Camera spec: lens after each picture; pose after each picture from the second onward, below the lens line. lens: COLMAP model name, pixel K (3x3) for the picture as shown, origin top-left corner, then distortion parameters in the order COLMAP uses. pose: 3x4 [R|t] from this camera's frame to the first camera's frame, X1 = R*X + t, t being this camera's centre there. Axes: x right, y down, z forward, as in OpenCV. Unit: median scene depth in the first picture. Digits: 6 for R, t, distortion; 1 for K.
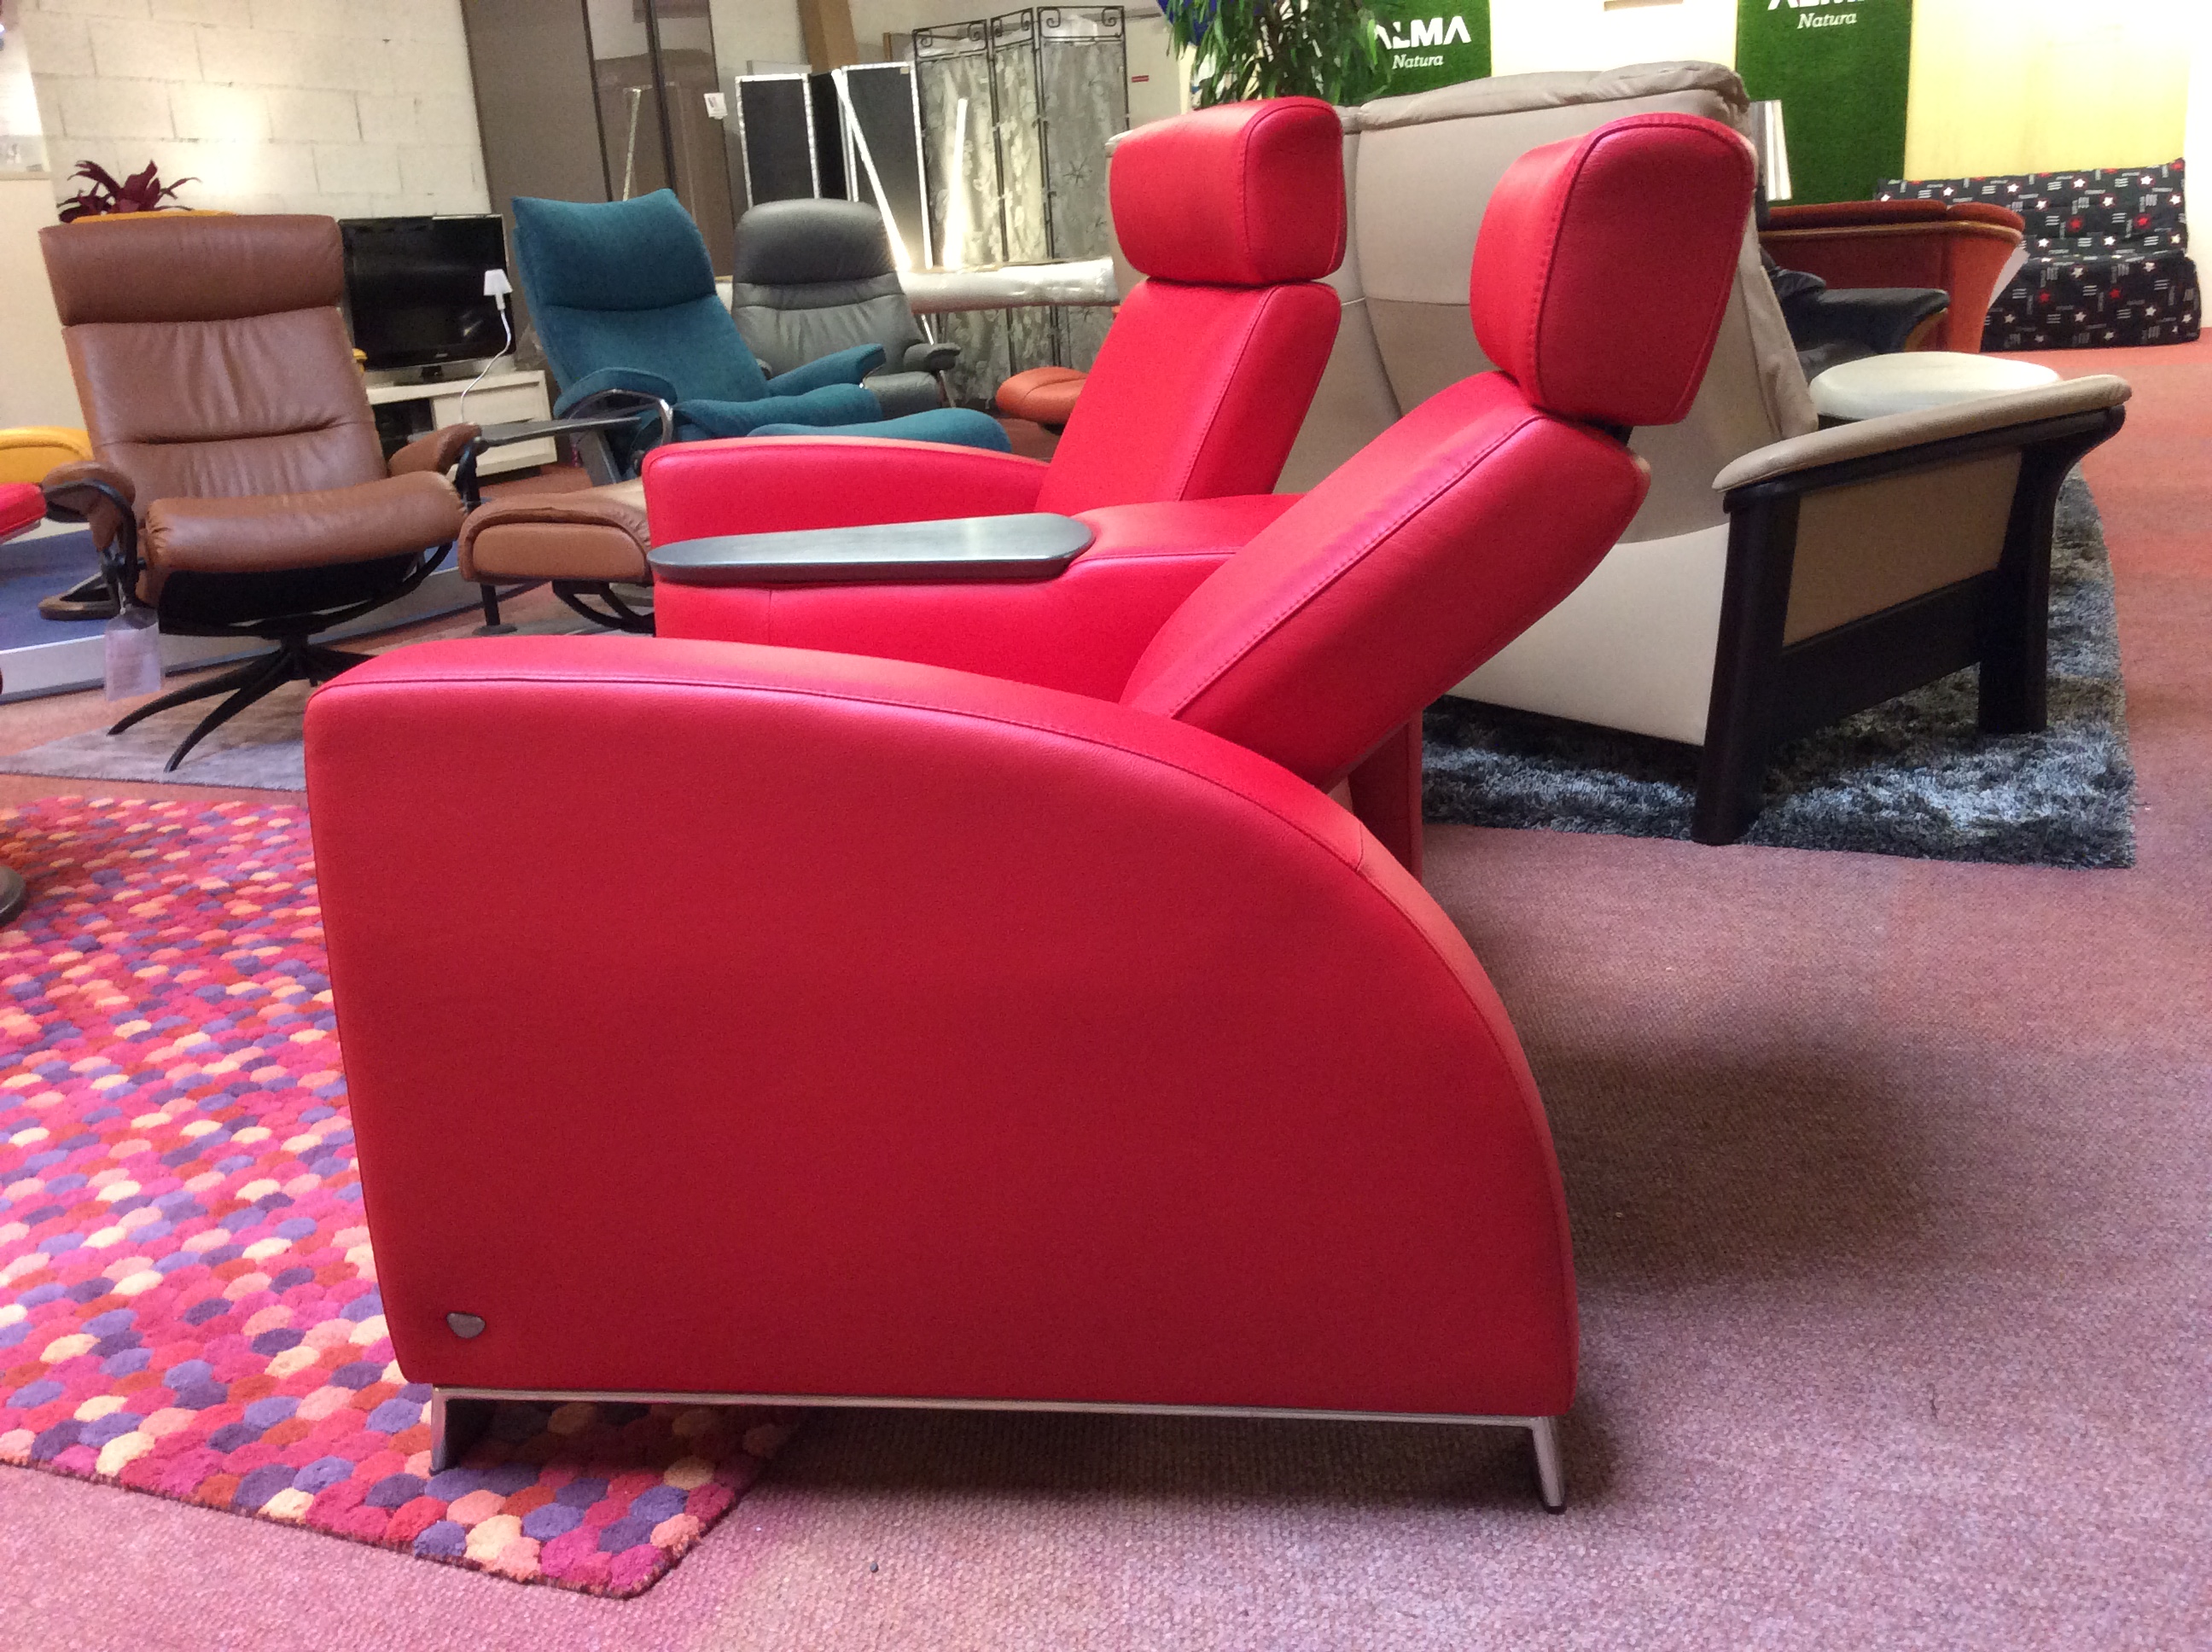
lens RADIAL K [[2062.1, 0, 1112.4], [0, 2062.1, 821.6], [0, 0, 1]] dist [0.006839, 0.000000]
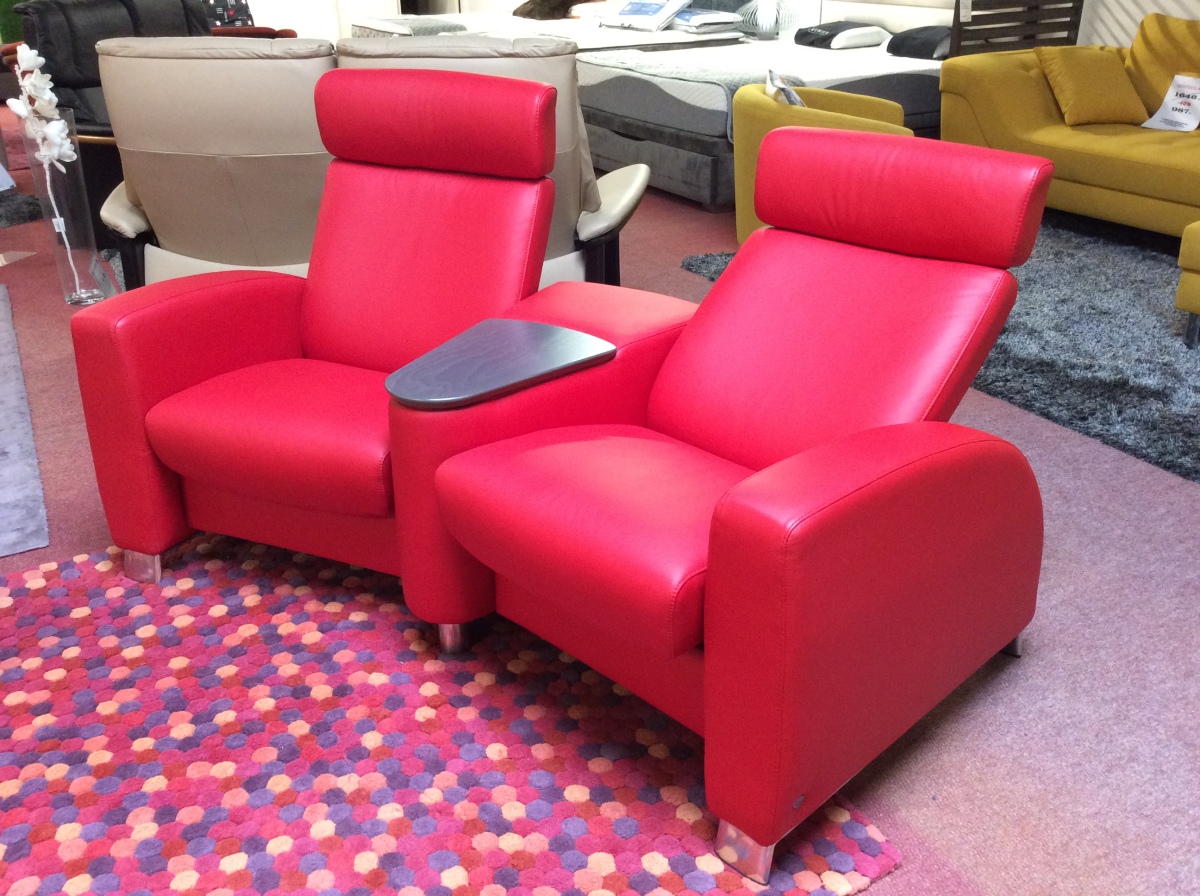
lens RADIAL K [[1118.7, 0, 600.6], [0, 1118.7, 453.7], [0, 0, 1]] dist [0.006839, 0.000000]
pose [[0.596020, -0.284302, 0.750955, -0.917705], [0.176778, 0.958735, 0.222660, -0.292198], [-0.783269, 0.000042, 0.621683, 0.365504]]
